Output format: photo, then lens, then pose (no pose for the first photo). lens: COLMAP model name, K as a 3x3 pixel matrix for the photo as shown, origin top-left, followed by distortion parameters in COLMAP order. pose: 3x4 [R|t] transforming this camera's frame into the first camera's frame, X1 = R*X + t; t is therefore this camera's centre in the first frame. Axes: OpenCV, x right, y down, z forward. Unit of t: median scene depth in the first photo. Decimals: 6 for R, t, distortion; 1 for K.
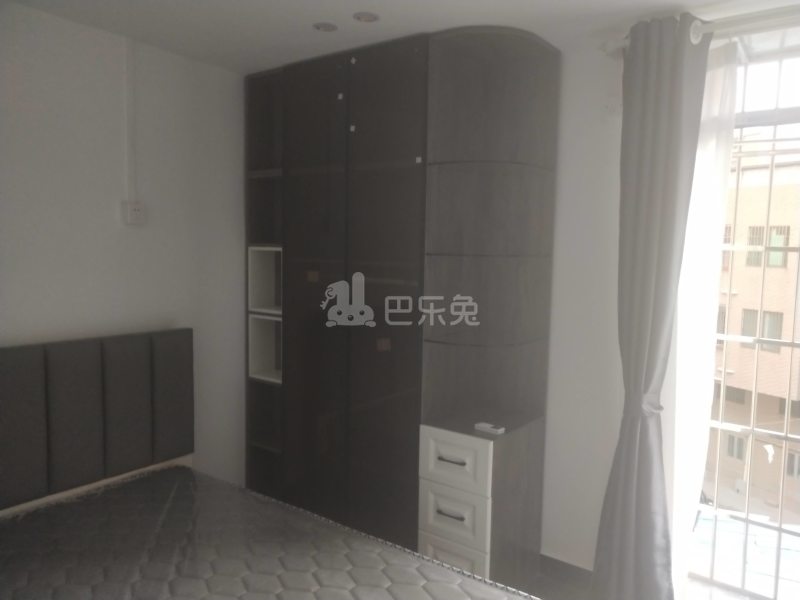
lens RADIAL K [[631.9, 0, 397.8], [0, 631.9, 296.6], [0, 0, 1]] dist [-0.004163, -0.001073]
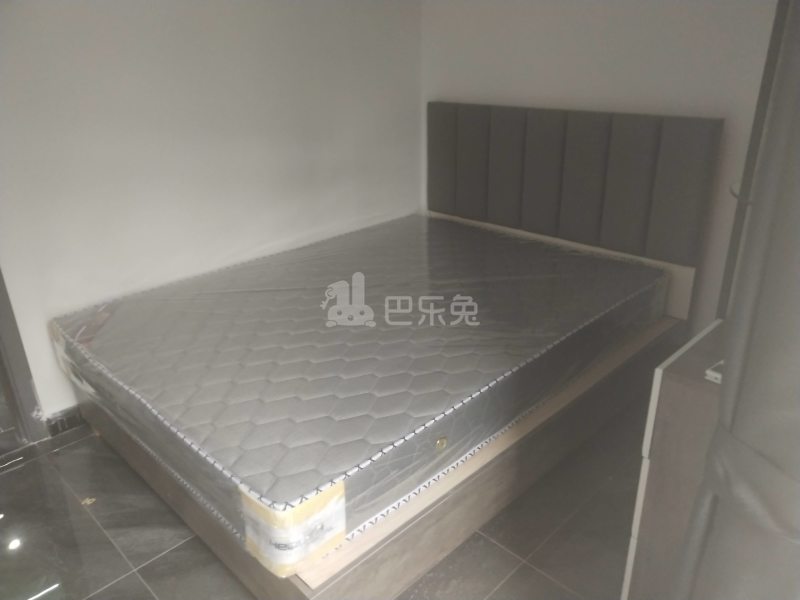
lens RADIAL K [[631.9, 0, 397.8], [0, 631.9, 296.6], [0, 0, 1]] dist [-0.004163, -0.001073]
pose [[-0.108989, 0.381237, -0.918030, 0.608994], [-0.059088, 0.919414, 0.388827, -0.036953], [0.992285, 0.096622, -0.077679, 0.745428]]
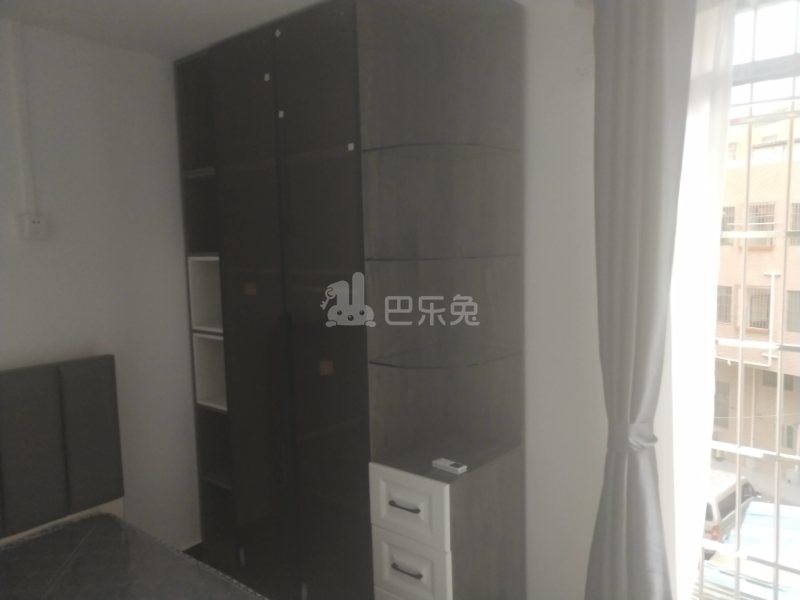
lens RADIAL K [[637.3, 0, 400.0], [0, 637.3, 300.0], [0, 0, 1]] dist [0.004284, 0.007786]
pose [[0.998074, -0.040063, -0.047362, 0.125394], [0.040681, 0.999098, 0.012156, -0.022154], [0.046832, -0.014060, 0.998804, 0.157649]]
